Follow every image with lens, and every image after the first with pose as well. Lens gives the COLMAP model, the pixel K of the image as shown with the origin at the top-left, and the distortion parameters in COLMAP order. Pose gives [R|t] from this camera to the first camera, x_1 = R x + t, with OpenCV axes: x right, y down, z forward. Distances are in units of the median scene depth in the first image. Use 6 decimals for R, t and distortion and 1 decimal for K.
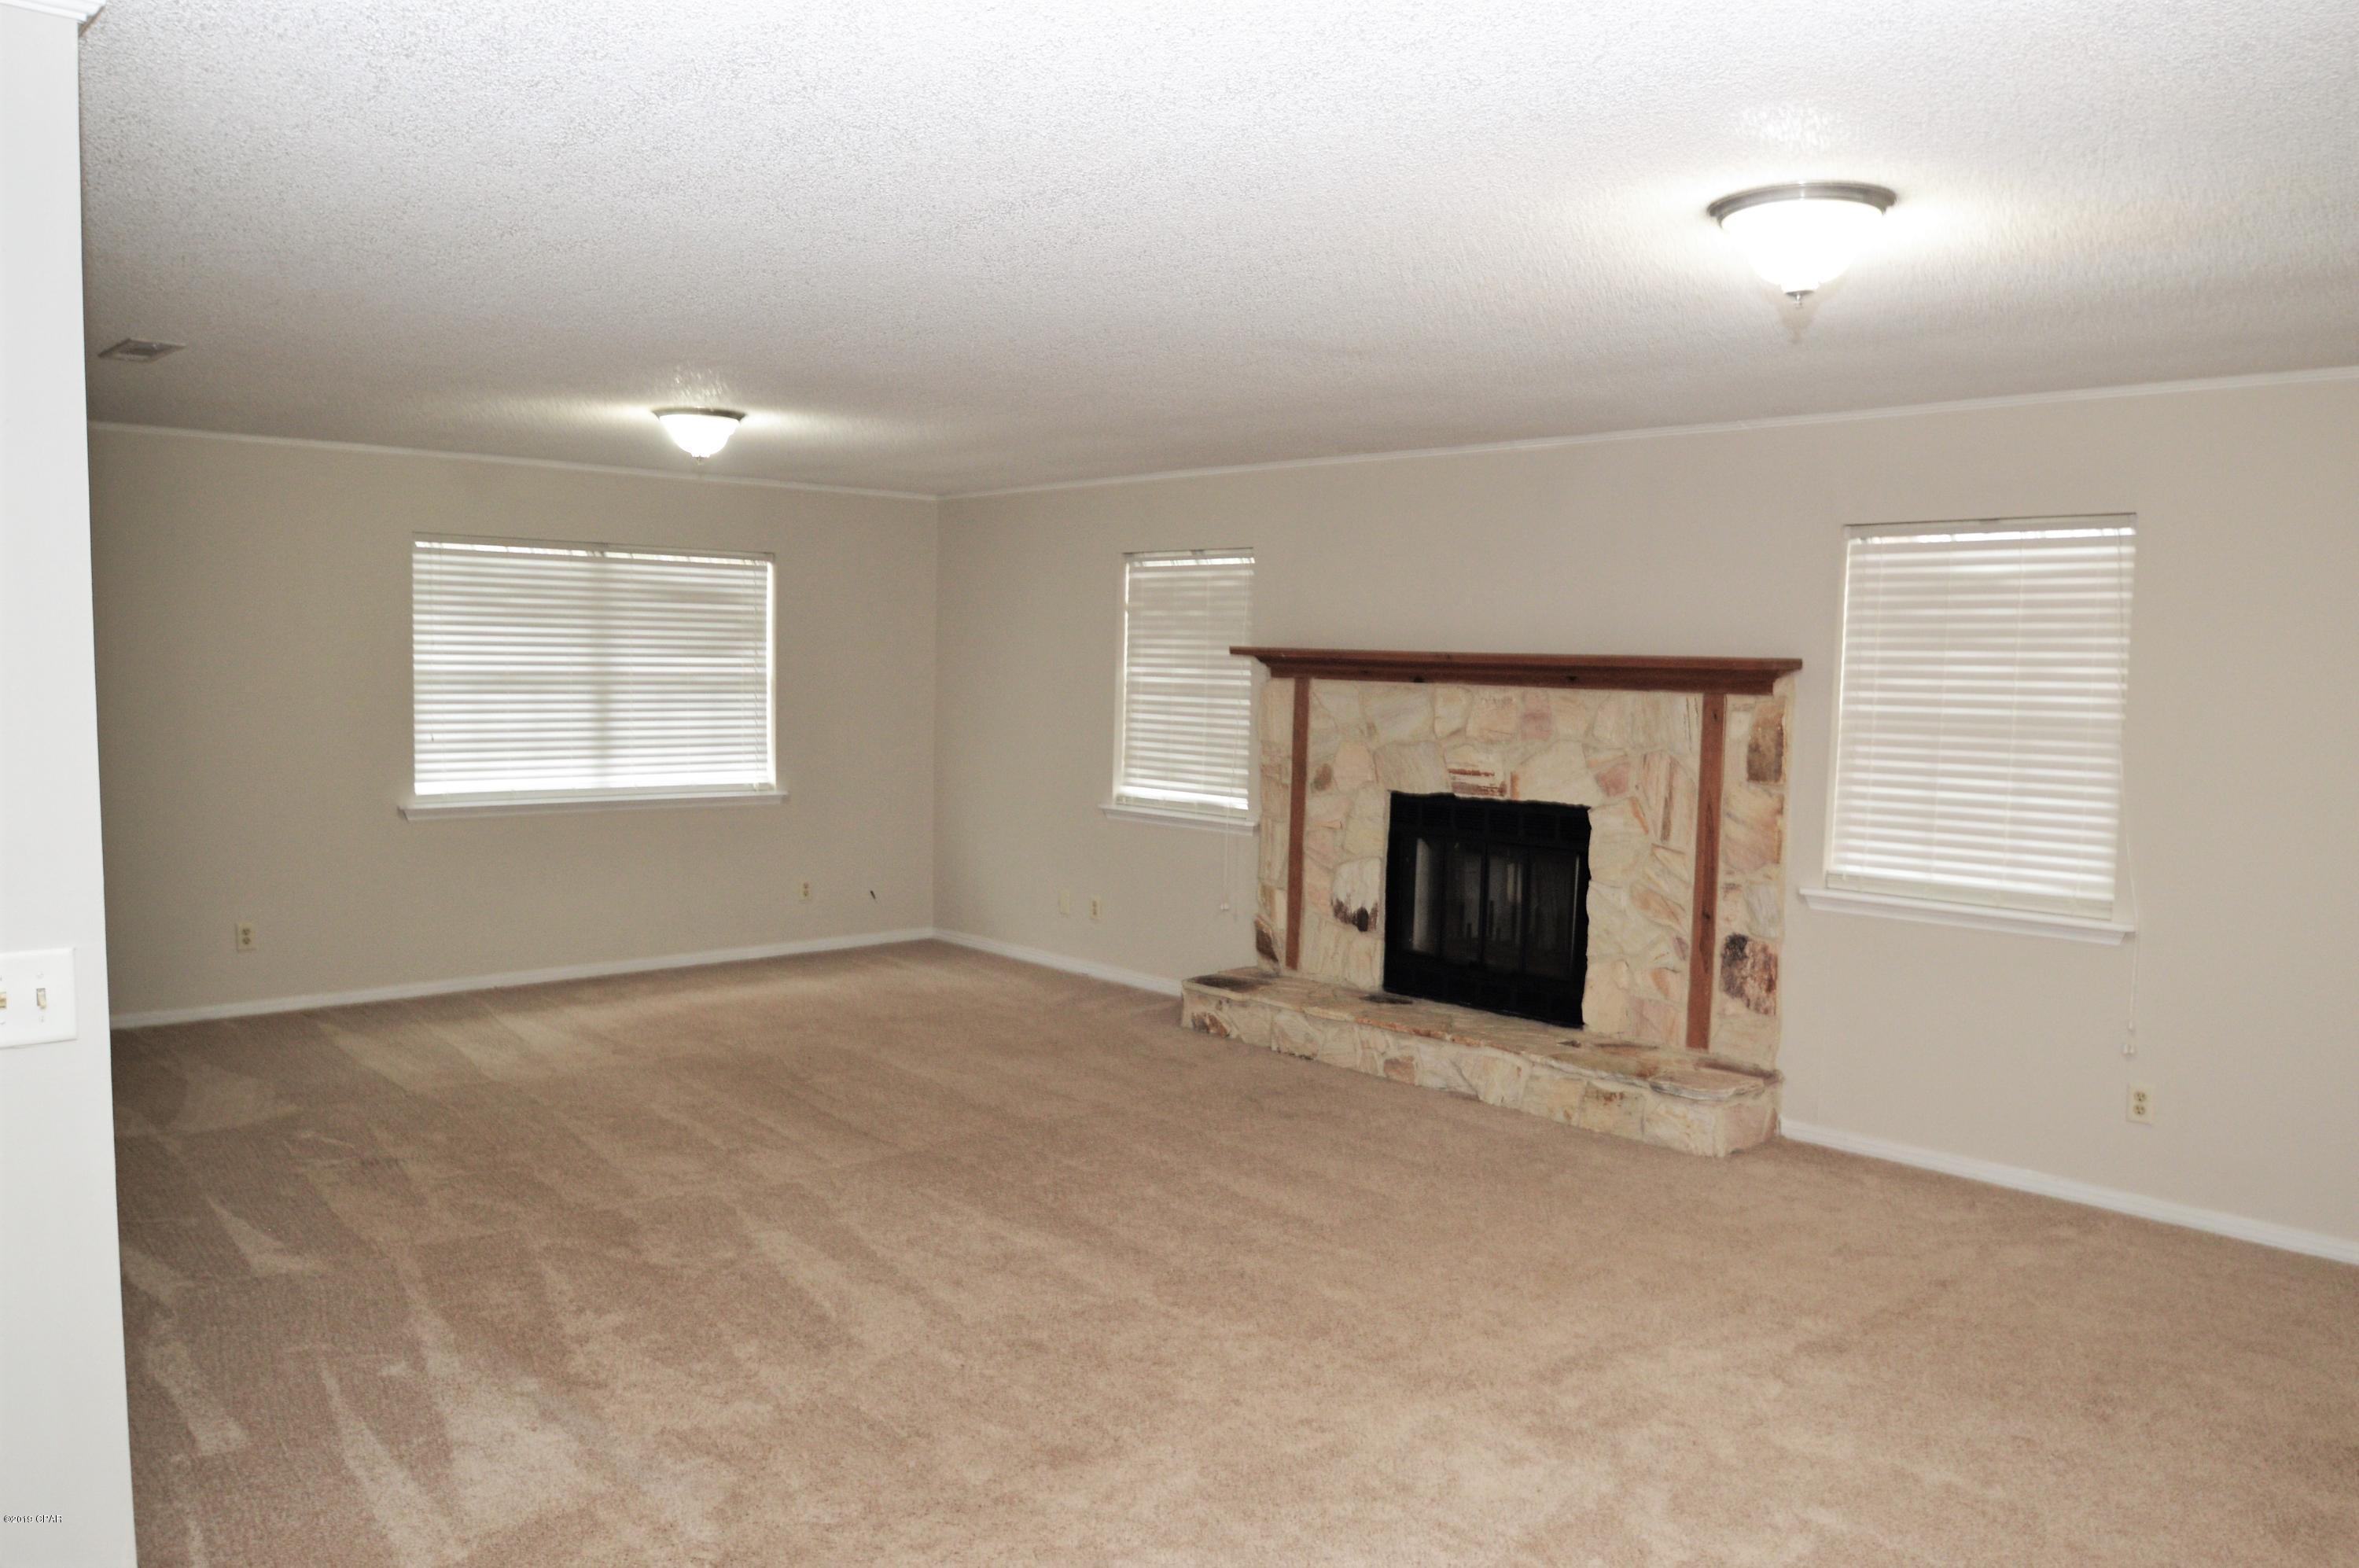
lens RADIAL K [[1732.2, 0, 1167.4], [0, 1732.2, 794.0], [0, 0, 1]] dist [-0.048634, 0.008850]
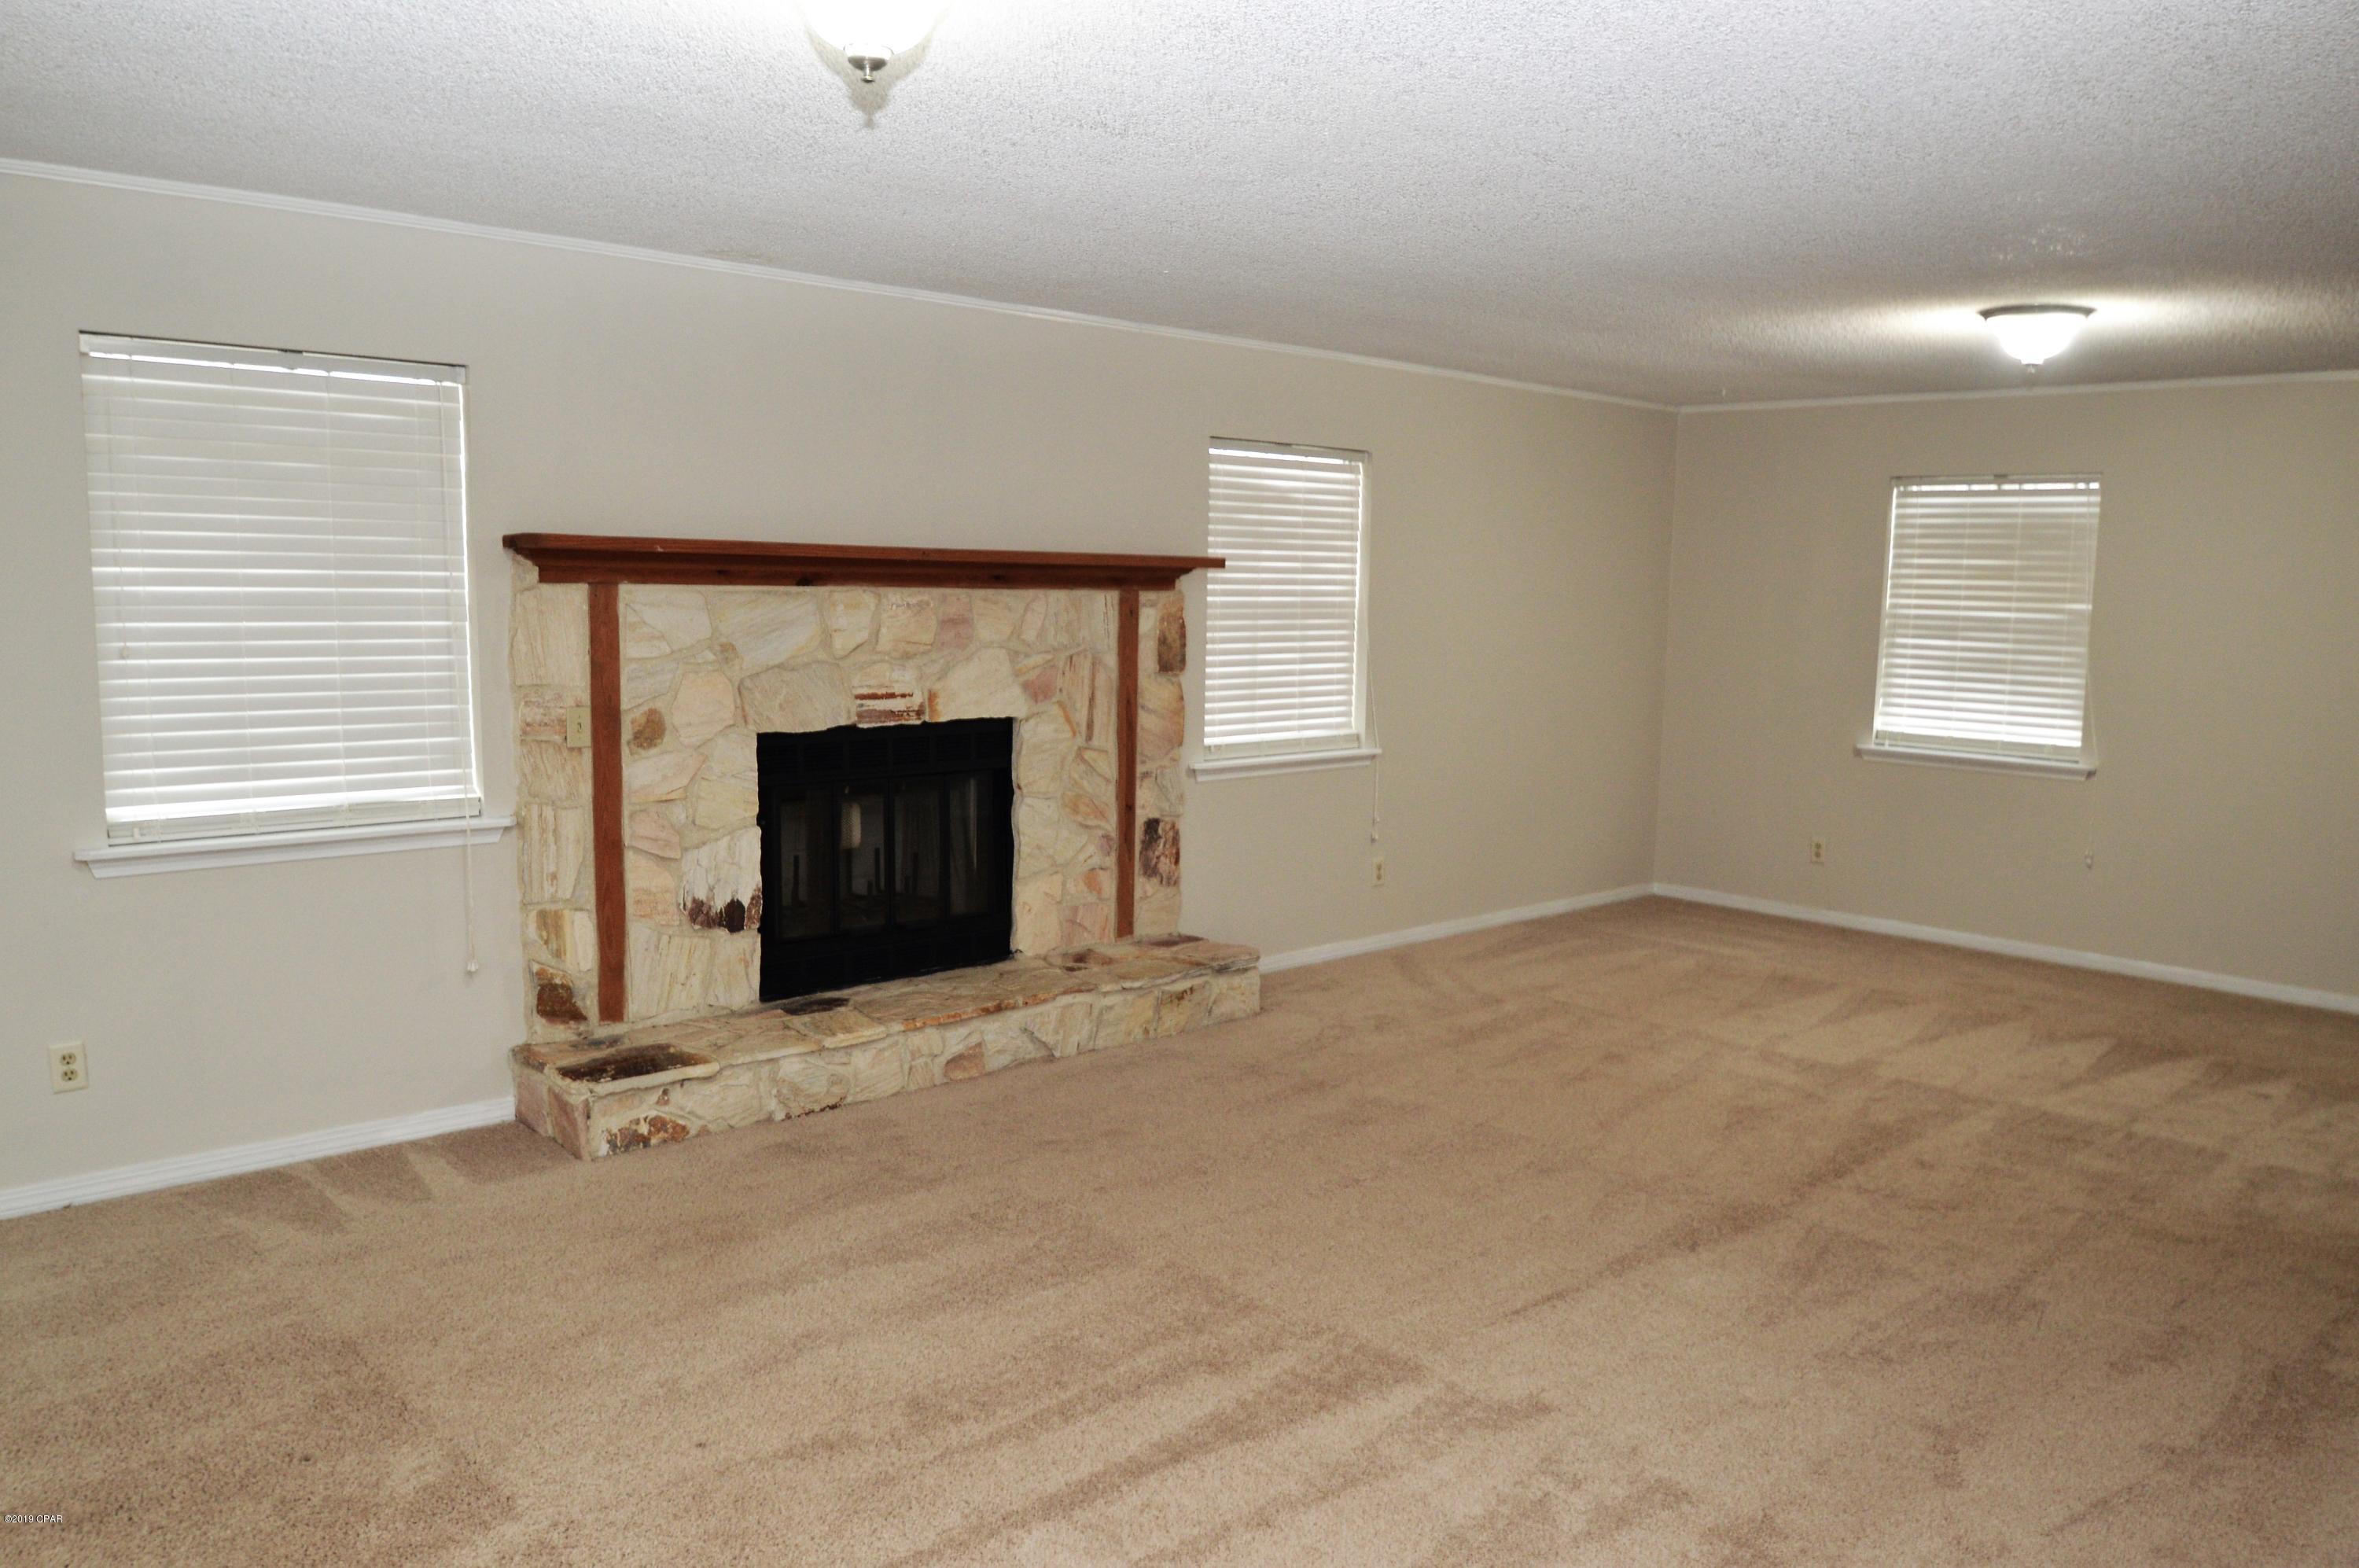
lens RADIAL K [[1654.4, 0, 1179.5], [0, 1654.4, 784.0], [0, 0, 1]] dist [0.000526, 0.001317]
pose [[0.039377, -0.137925, 0.989660, -0.619625], [0.067256, 0.988548, 0.135094, -0.069796], [-0.996958, 0.061241, 0.048202, 0.862771]]
